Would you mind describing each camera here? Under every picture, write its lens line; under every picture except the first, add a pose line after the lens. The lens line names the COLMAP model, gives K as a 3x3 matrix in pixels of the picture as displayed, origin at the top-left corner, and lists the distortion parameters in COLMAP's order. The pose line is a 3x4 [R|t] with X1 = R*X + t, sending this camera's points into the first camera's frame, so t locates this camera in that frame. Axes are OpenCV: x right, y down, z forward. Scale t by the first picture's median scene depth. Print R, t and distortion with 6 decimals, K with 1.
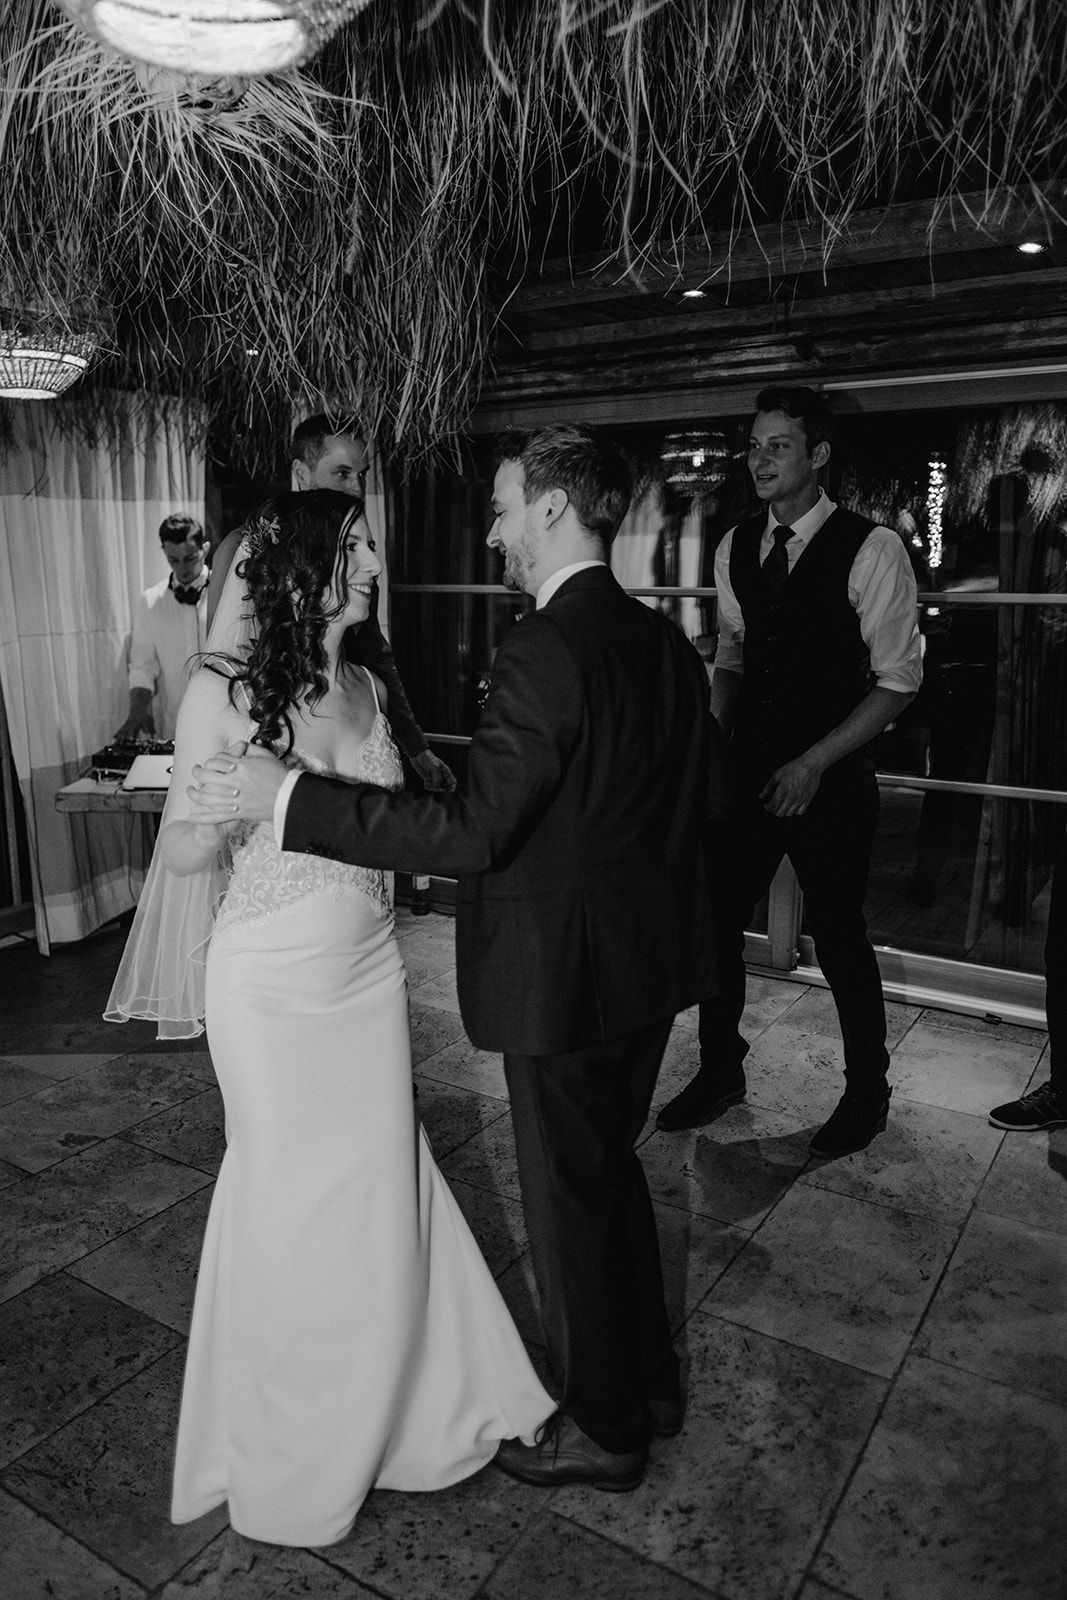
lens RADIAL K [[1141.8, 0, 533.5], [0, 1141.8, 800.0], [0, 0, 1]] dist [0.000568, 0.002191]
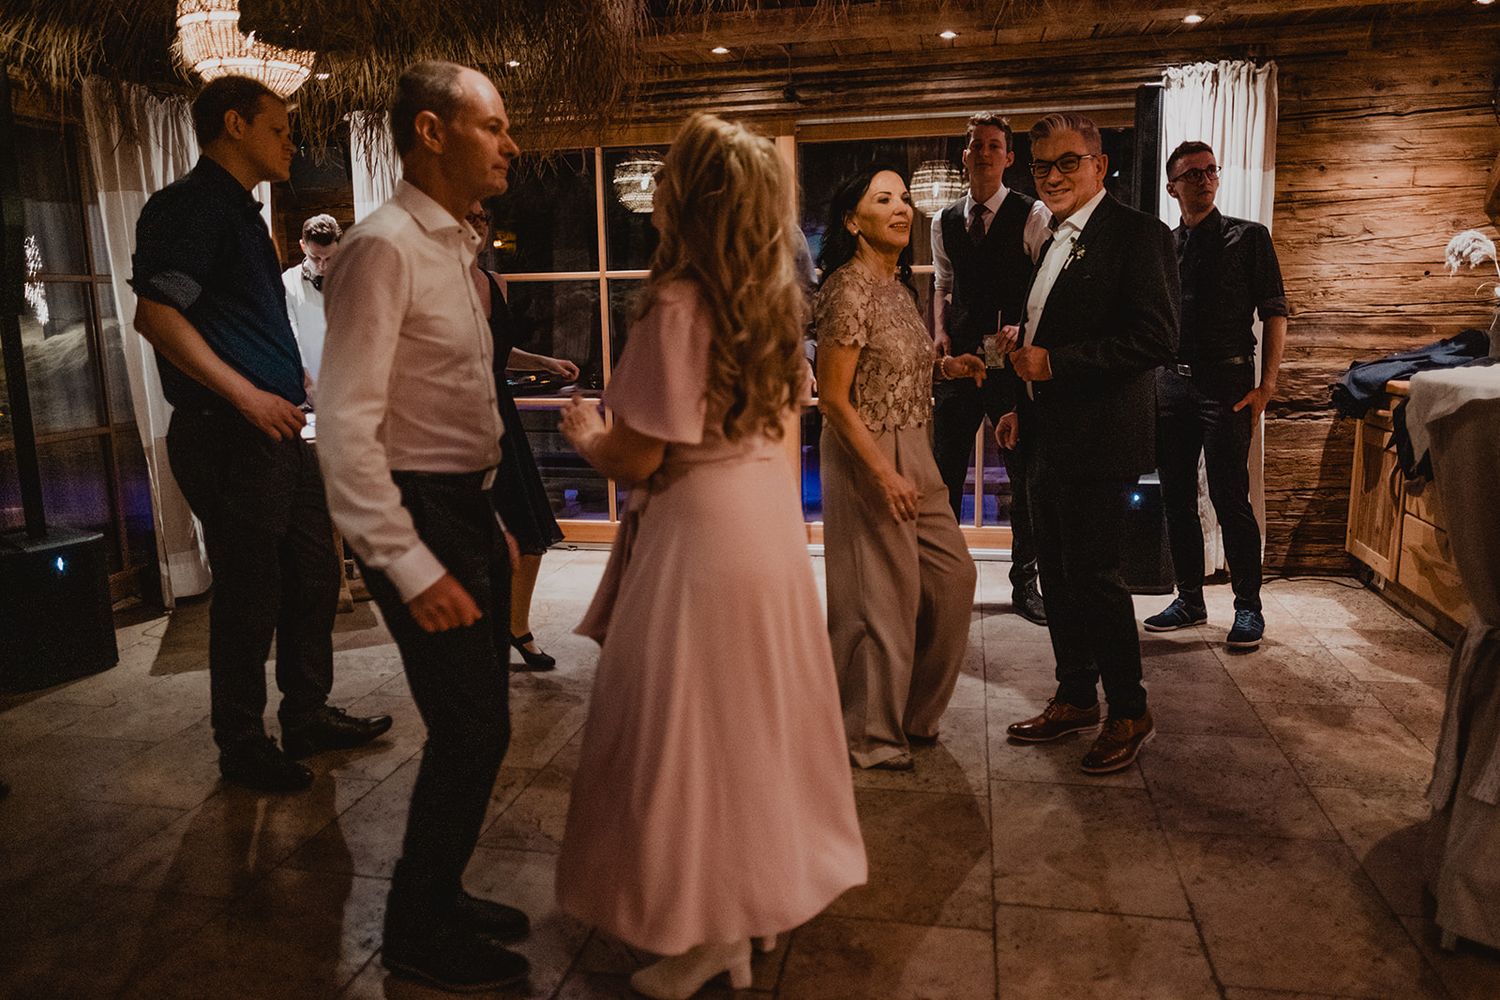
lens RADIAL K [[1070.4, 0, 750.0], [0, 1070.4, 500.0], [0, 0, 1]] dist [0.000568, 0.002191]
pose [[0.934085, -0.085890, 0.346565, -0.294845], [0.092365, 0.995723, -0.002175, 0.099812], [-0.344896, 0.034042, 0.938023, -0.202110]]
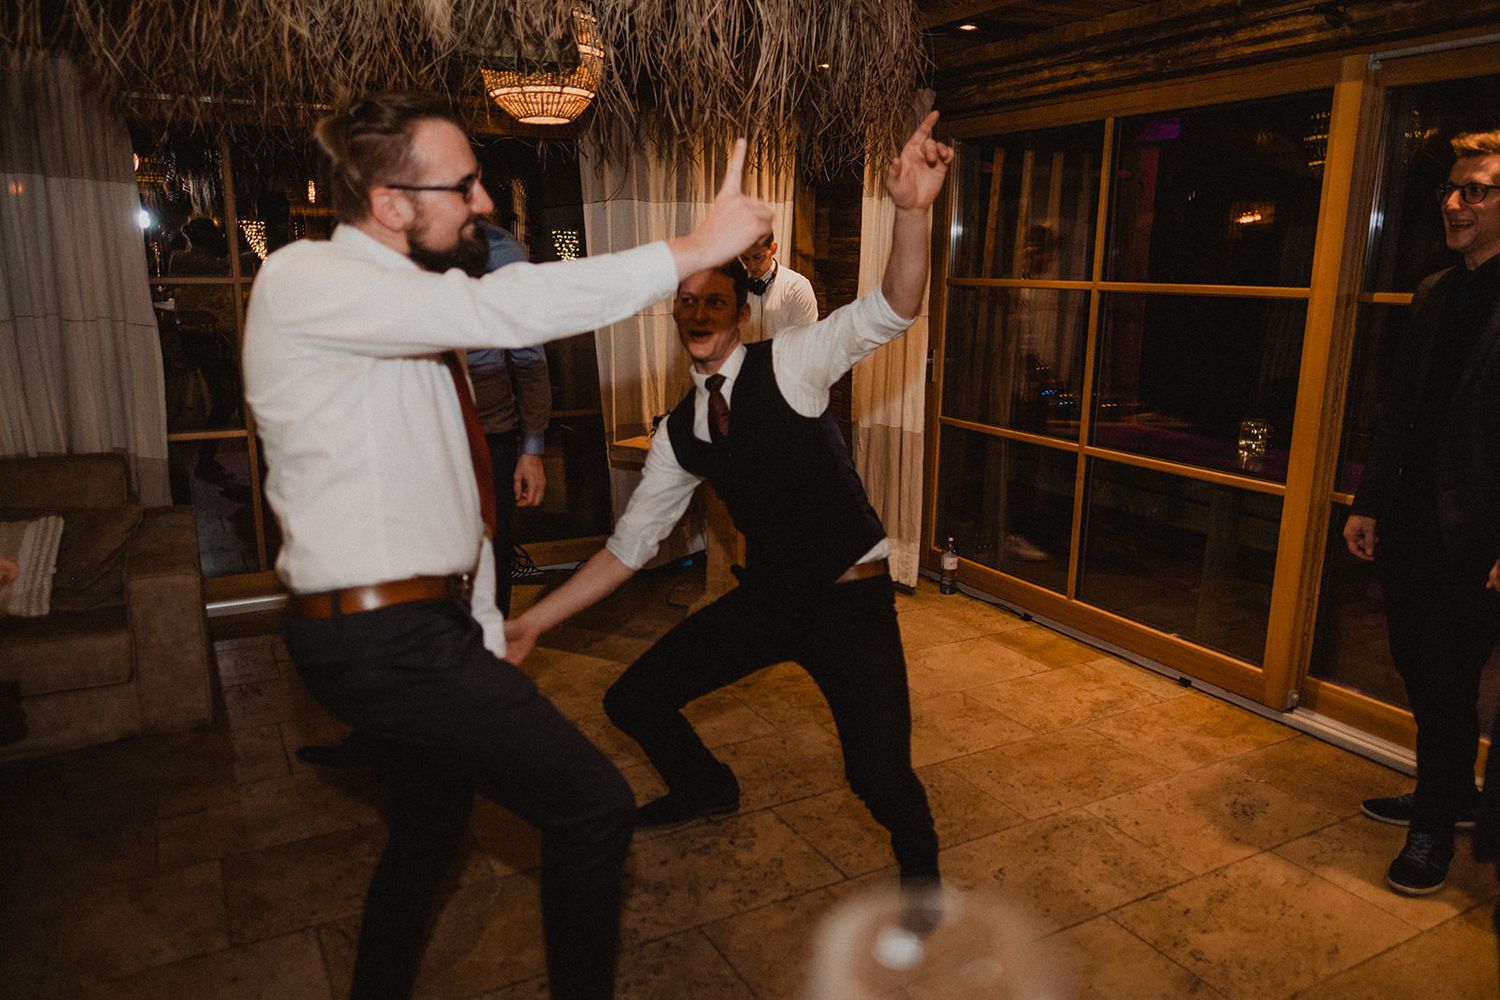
lens RADIAL K [[1070.4, 0, 750.0], [0, 1070.4, 500.0], [0, 0, 1]] dist [0.000568, 0.002191]
pose [[0.876867, 0.109755, -0.468036, 0.254976], [-0.099989, 0.993936, 0.045749, -0.015421], [0.470220, 0.006683, 0.882524, 0.058447]]
